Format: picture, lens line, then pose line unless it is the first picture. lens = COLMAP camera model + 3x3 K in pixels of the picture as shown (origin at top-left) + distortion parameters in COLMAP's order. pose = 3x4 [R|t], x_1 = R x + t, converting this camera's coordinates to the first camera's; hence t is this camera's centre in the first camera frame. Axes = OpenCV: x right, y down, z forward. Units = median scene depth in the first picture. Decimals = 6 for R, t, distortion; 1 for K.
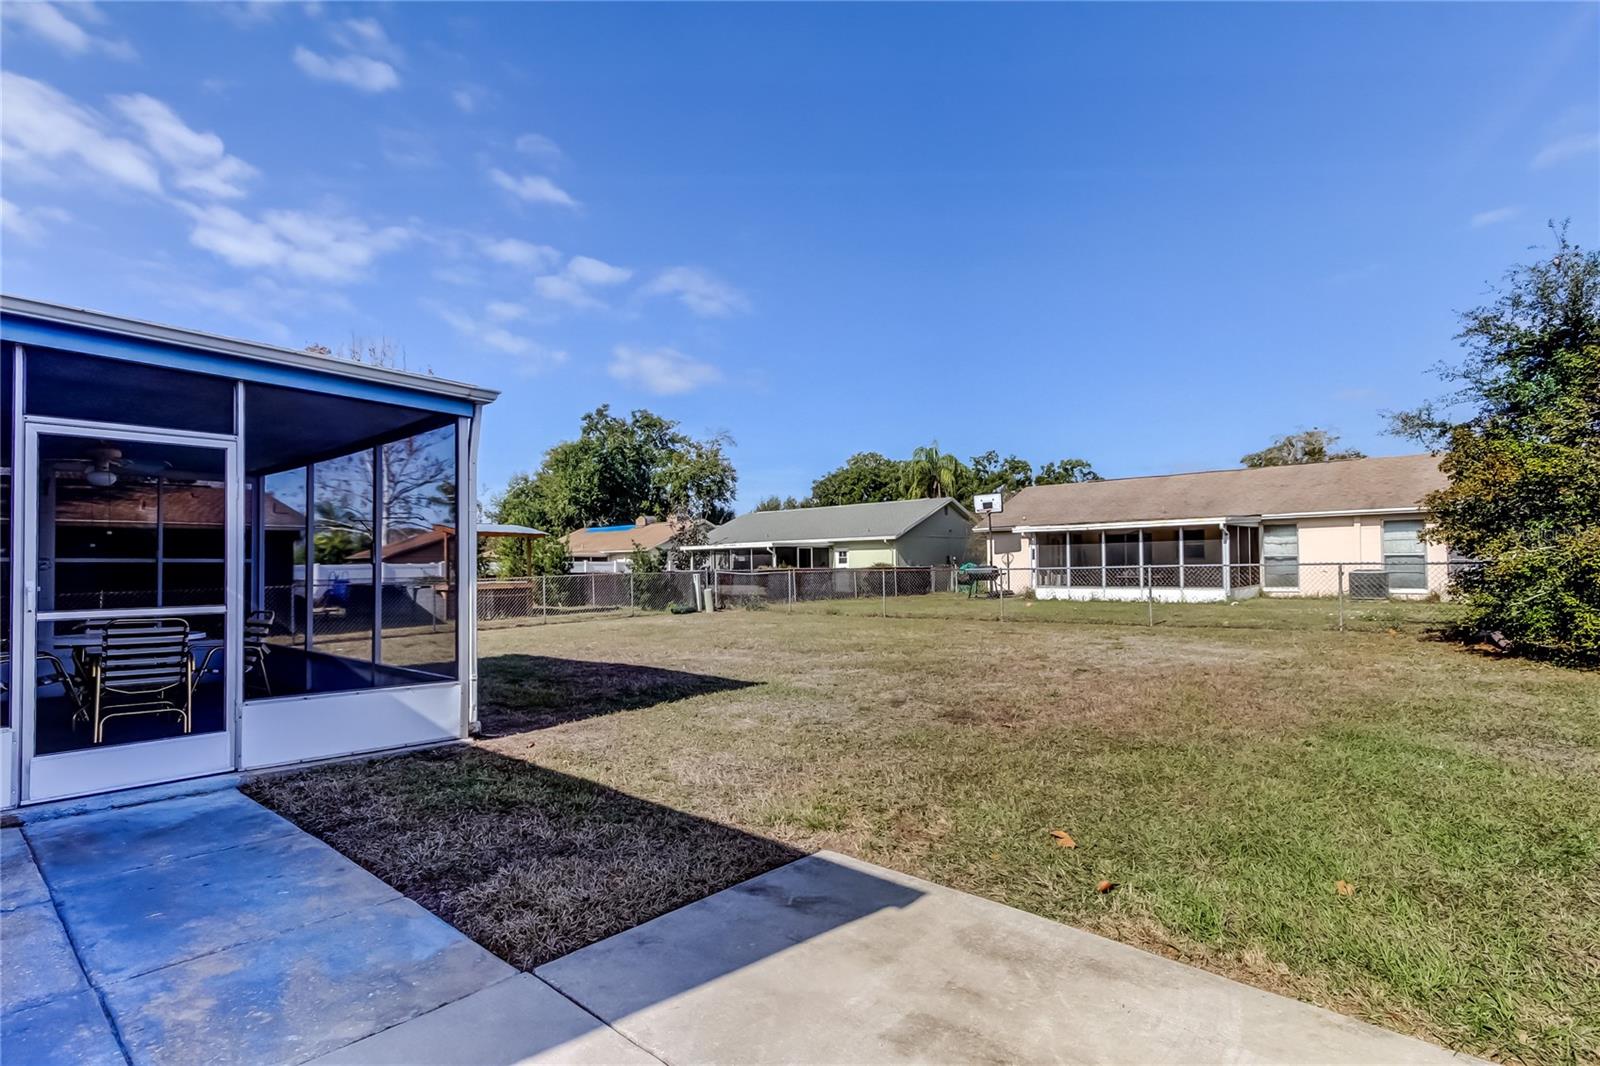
lens RADIAL K [[774.1, 0, 744.7], [0, 774.1, 554.0], [0, 0, 1]] dist [-0.000438, 0.000770]
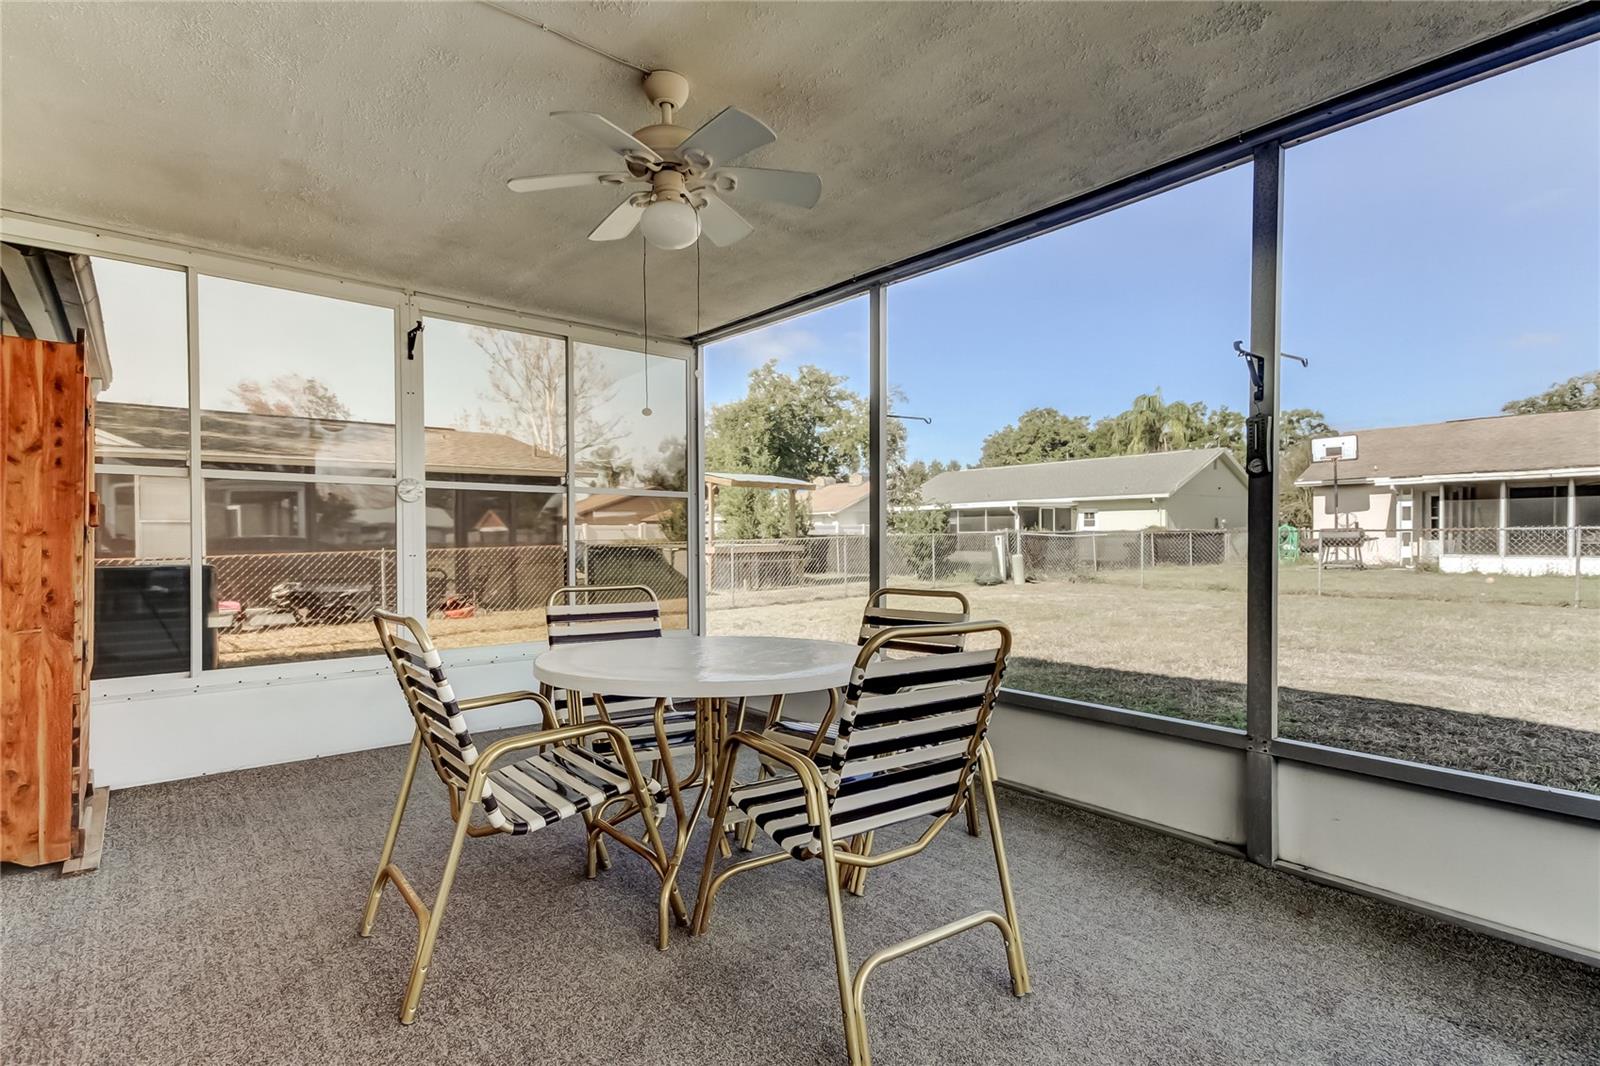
lens RADIAL K [[774.1, 0, 744.7], [0, 774.1, 554.0], [0, 0, 1]] dist [-0.000438, 0.000770]
pose [[0.987381, 0.007633, -0.158179, -0.121762], [-0.000931, 0.999100, 0.042402, 0.006902], [0.158361, -0.041720, 0.986500, 0.105874]]
